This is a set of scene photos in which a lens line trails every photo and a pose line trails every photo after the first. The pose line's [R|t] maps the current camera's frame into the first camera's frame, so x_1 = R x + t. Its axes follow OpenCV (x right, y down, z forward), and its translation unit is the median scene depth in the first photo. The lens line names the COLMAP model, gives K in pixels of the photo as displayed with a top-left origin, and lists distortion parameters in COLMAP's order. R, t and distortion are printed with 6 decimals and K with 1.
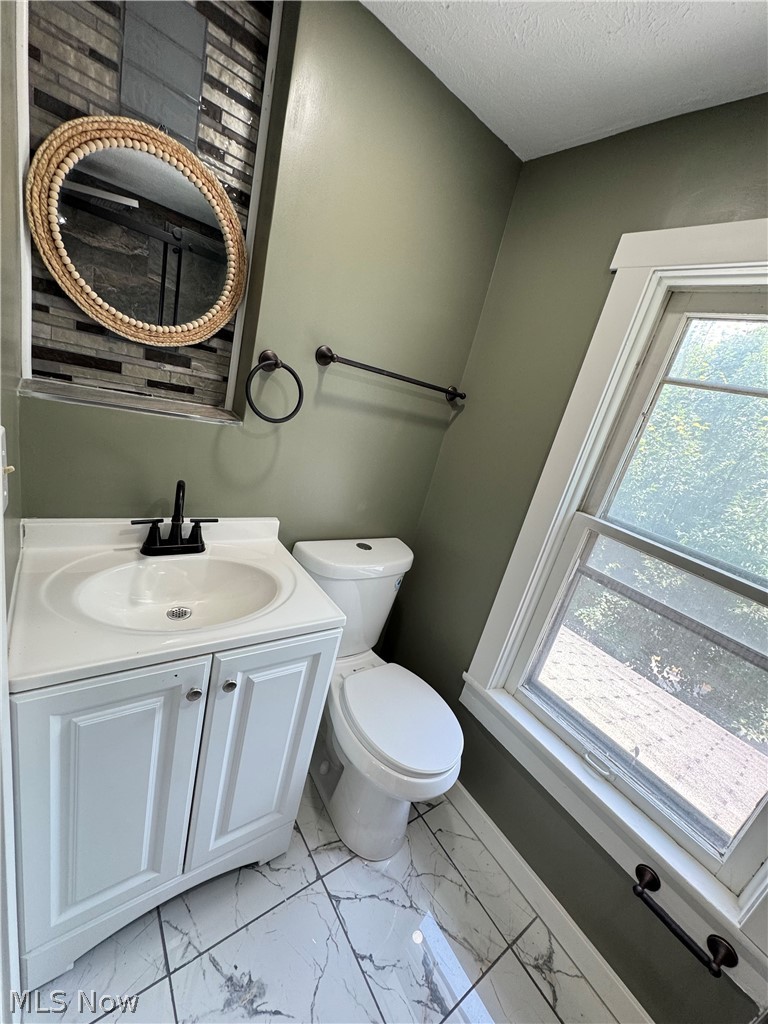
lens RADIAL K [[407.2, 0, 381.2], [0, 407.2, 511.6], [0, 0, 1]] dist [-0.002958, 0.000759]
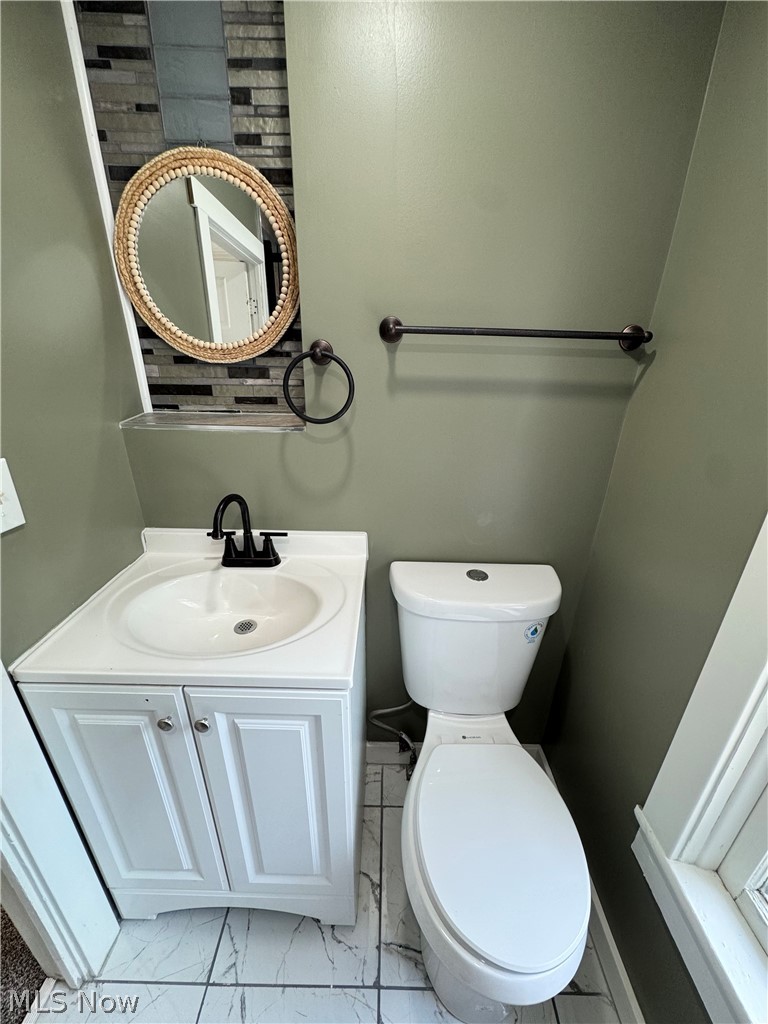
lens RADIAL K [[407.2, 0, 382.5], [0, 407.2, 511.7], [0, 0, 1]] dist [-0.002958, 0.000759]
pose [[0.781093, 0.015264, -0.624229, 0.389958], [-0.013405, 0.999881, 0.007675, -0.044716], [0.624271, 0.002373, 0.781204, 0.434336]]
